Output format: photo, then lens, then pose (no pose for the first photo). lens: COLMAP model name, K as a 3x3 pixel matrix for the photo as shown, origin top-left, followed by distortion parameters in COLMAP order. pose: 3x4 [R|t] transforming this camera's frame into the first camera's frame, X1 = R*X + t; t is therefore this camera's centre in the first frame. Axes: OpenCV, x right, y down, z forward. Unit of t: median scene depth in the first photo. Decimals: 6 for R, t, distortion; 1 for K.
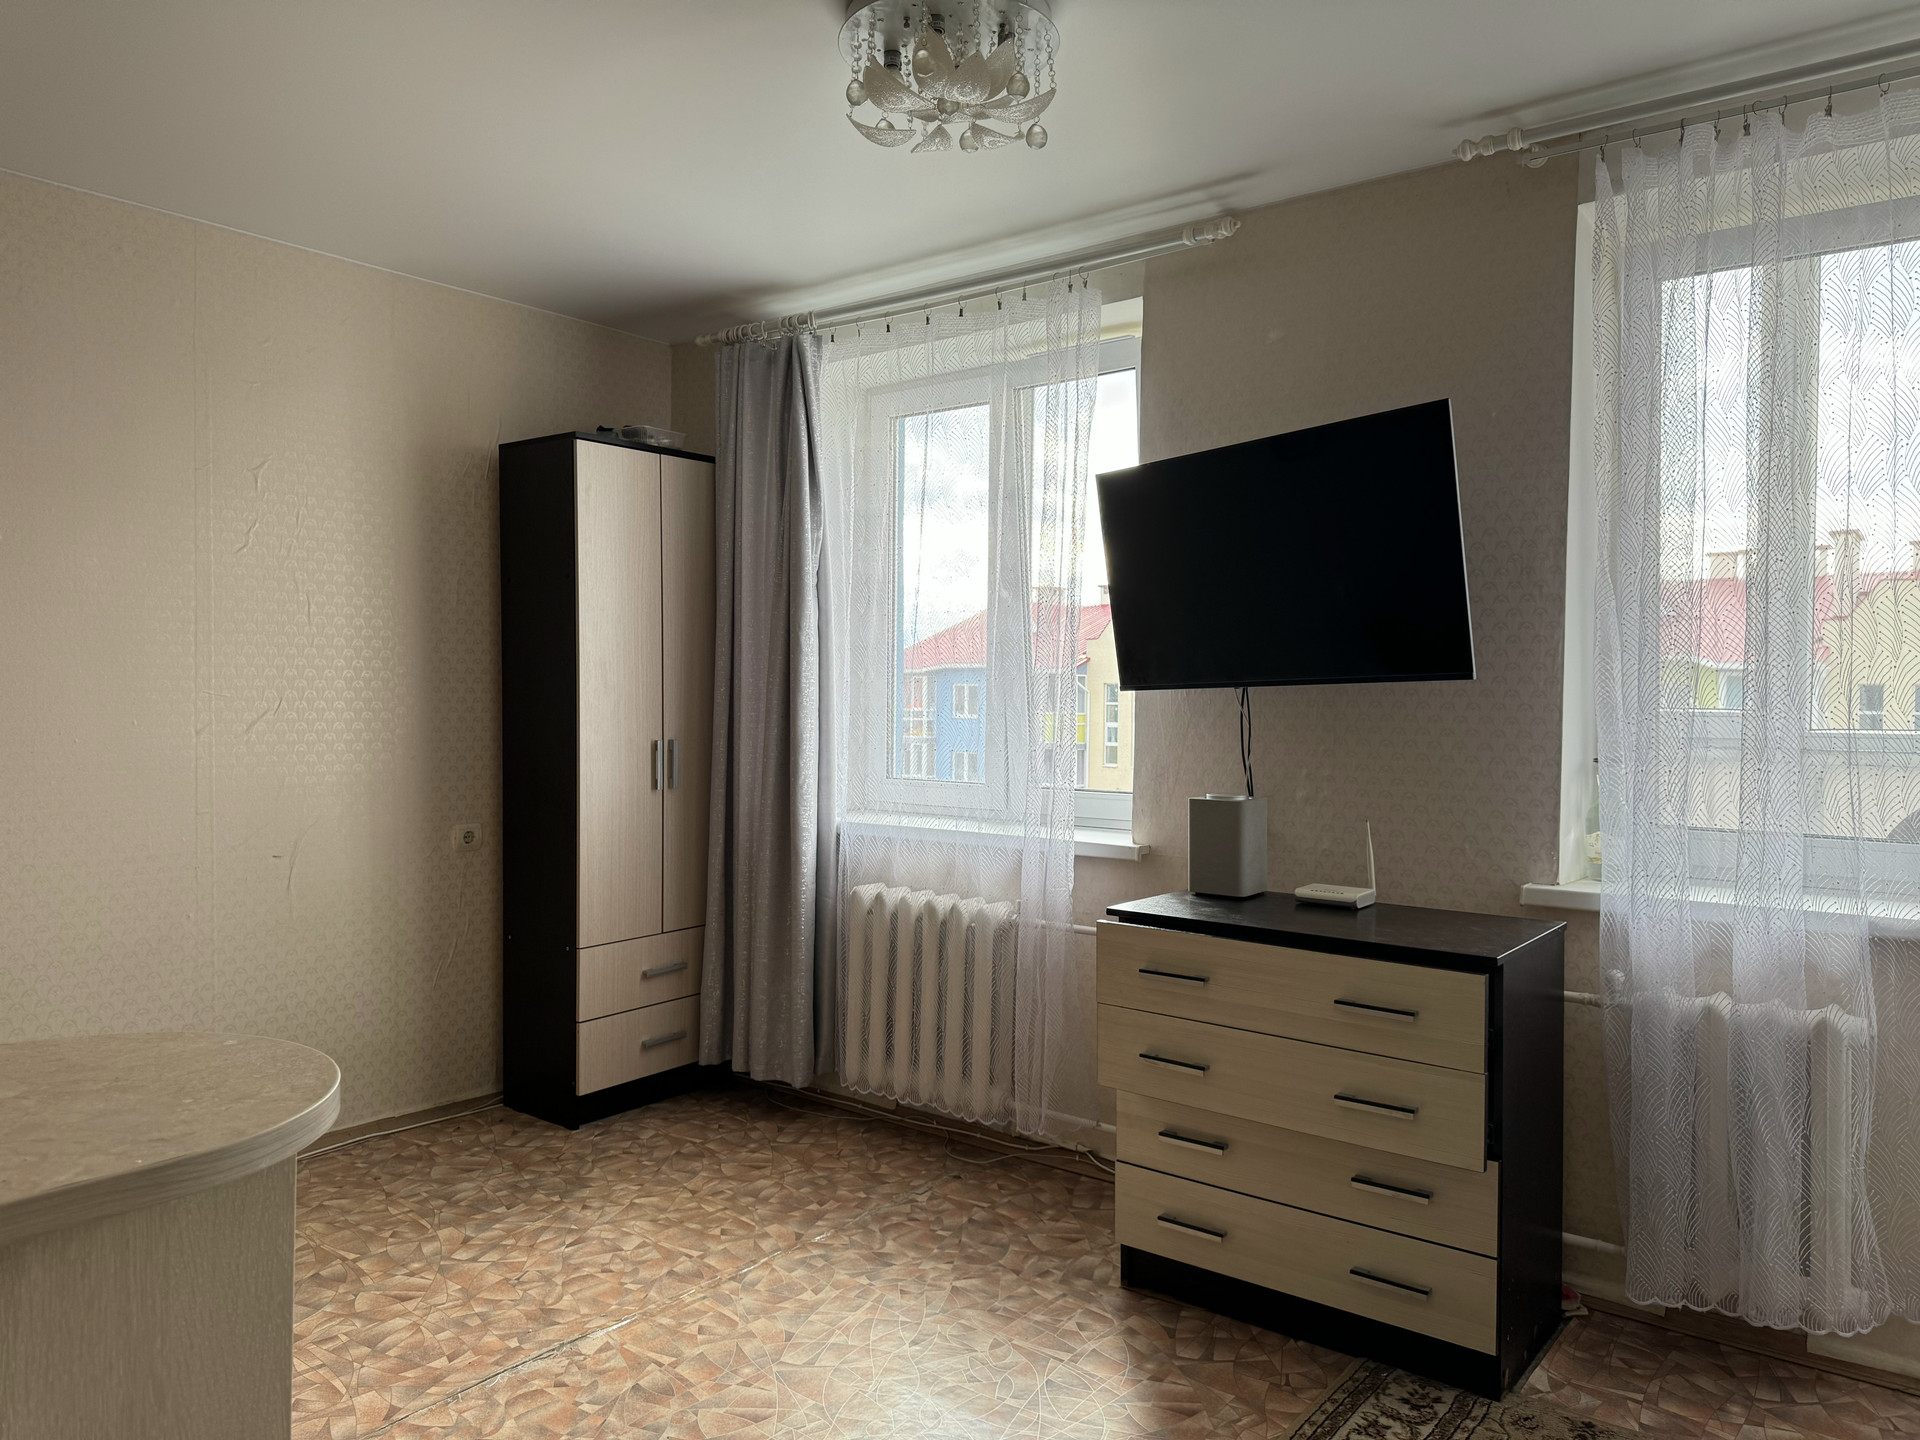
lens RADIAL K [[1378.9, 0, 961.6], [0, 1378.9, 715.0], [0, 0, 1]] dist [0.084556, -0.132988]
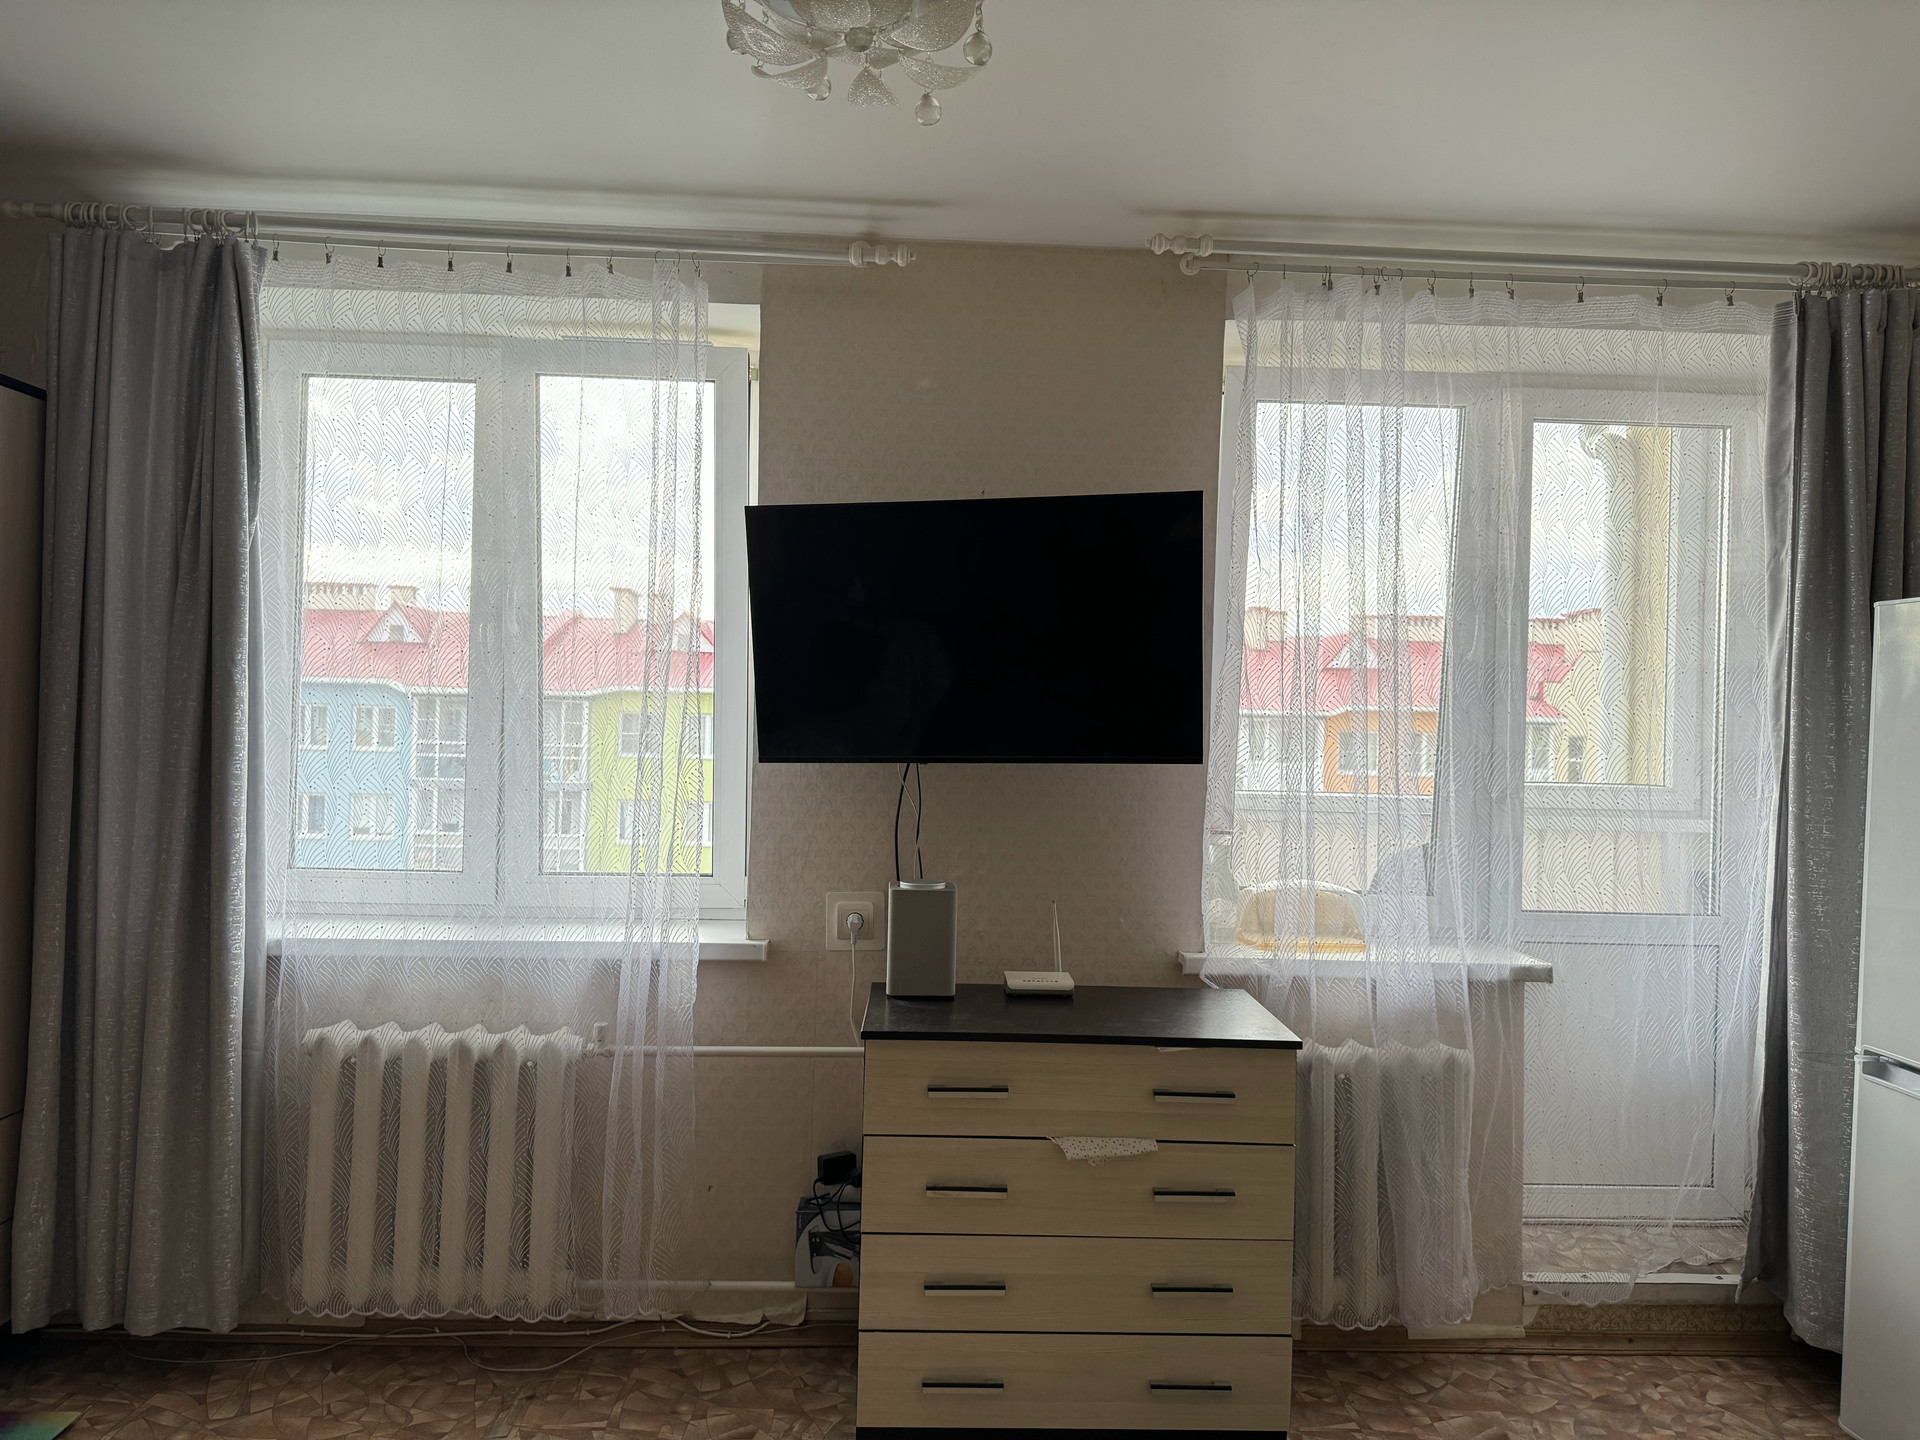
lens RADIAL K [[1384.9, 0, 983.4], [0, 1384.9, 720.4], [0, 0, 1]] dist [0.041409, -0.037063]
pose [[0.759914, 0.018263, 0.649767, -0.318082], [-0.010520, 0.999820, -0.015799, -0.029609], [-0.649938, 0.005171, 0.759969, 0.251000]]
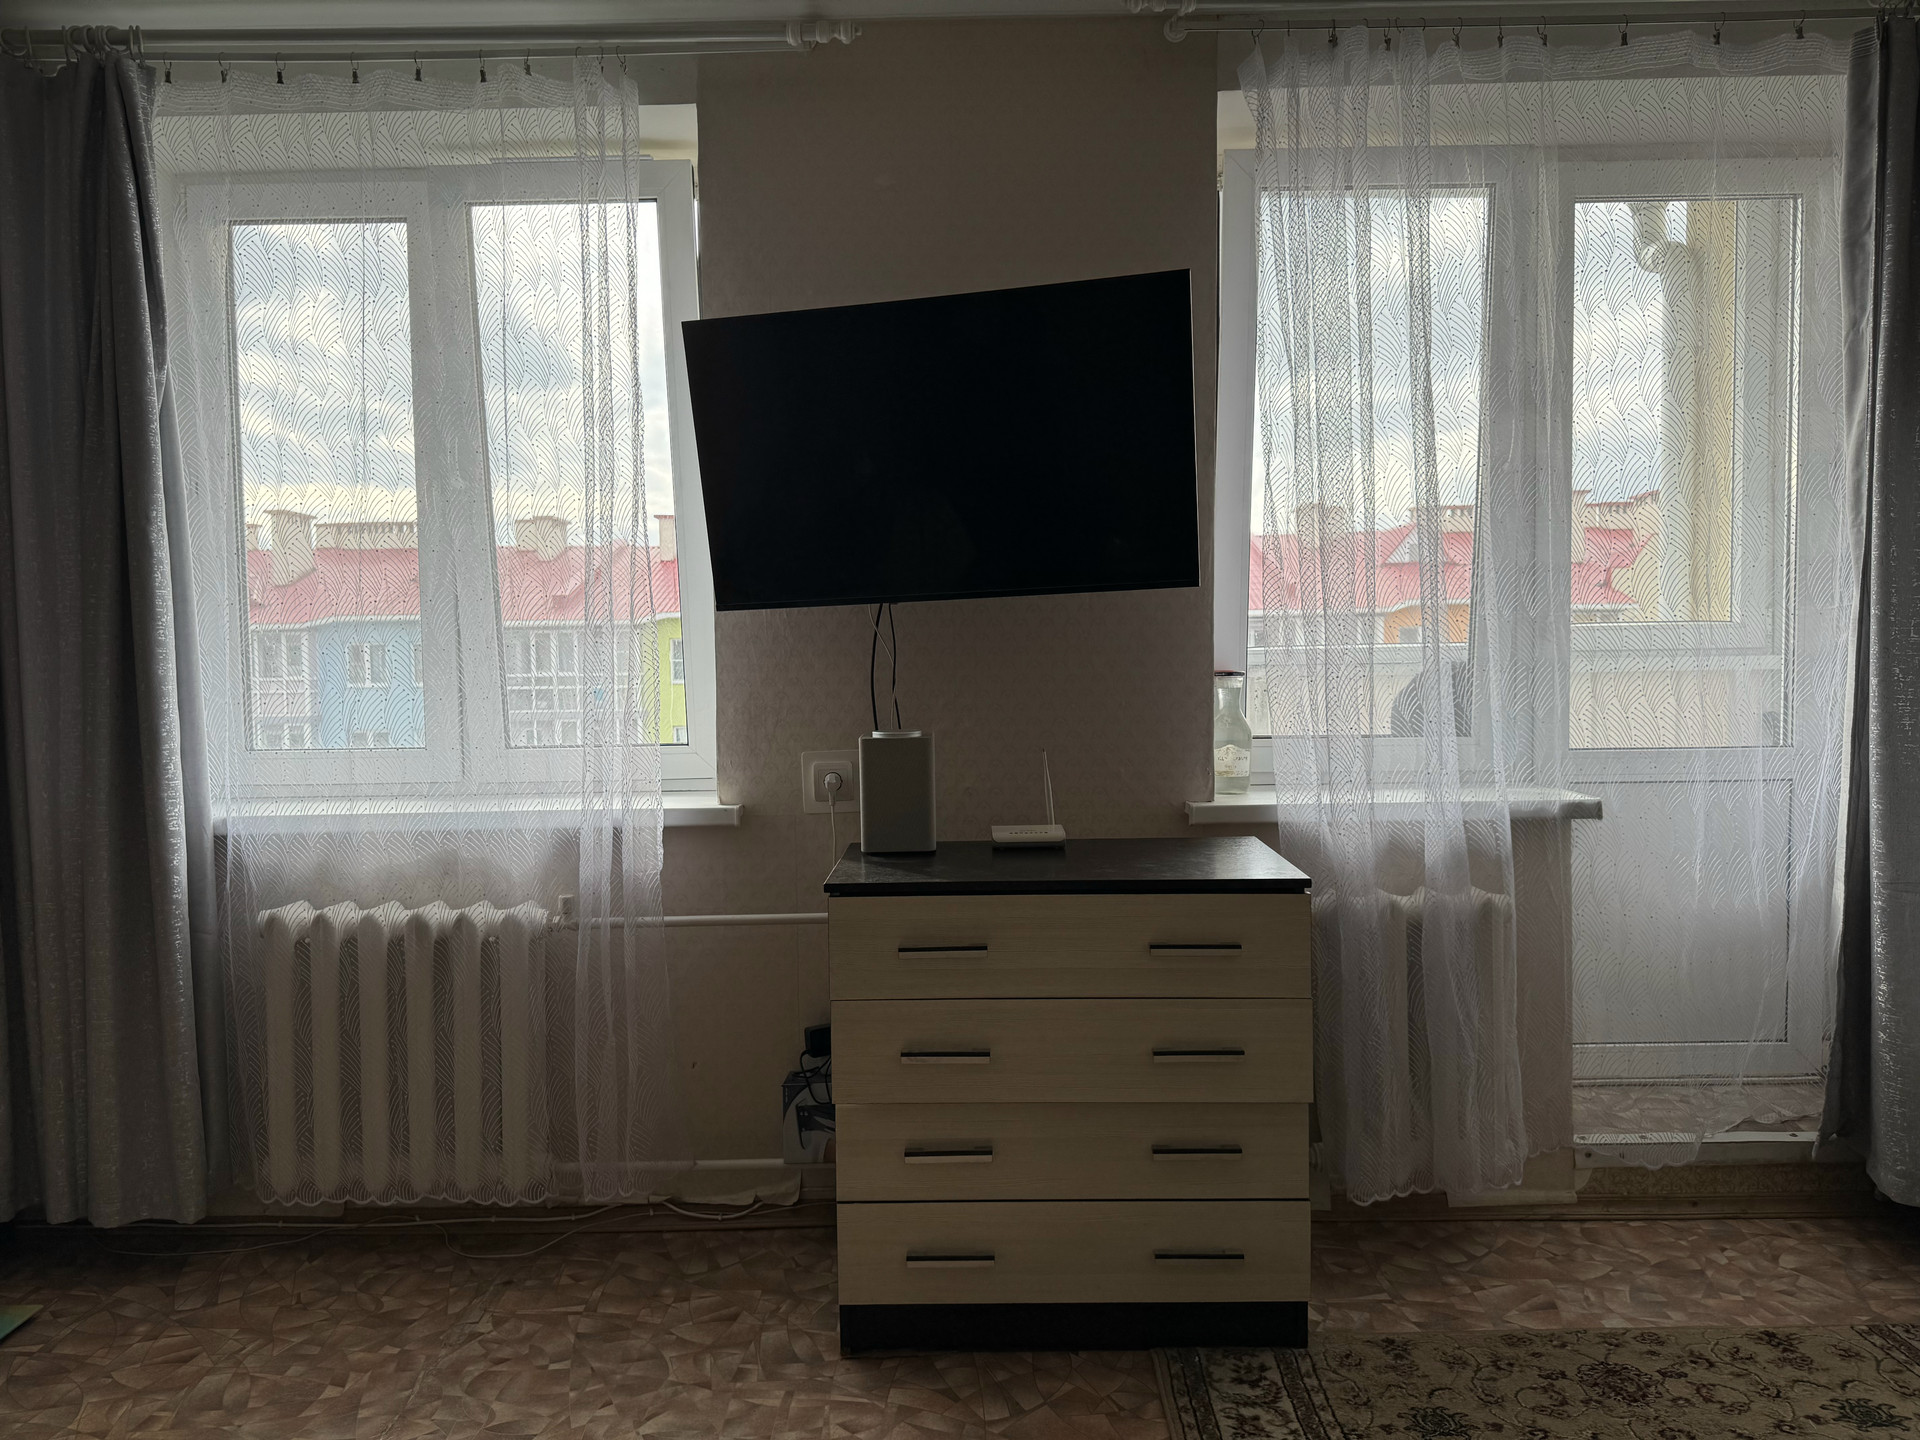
lens RADIAL K [[1385.0, 0, 973.7], [0, 1385.0, 722.5], [0, 0, 1]] dist [0.036535, -0.034101]
pose [[0.790087, -0.049624, 0.610983, -0.239898], [0.029799, 0.998649, 0.042576, 0.016506], [-0.612270, -0.015432, 0.790498, 0.277994]]
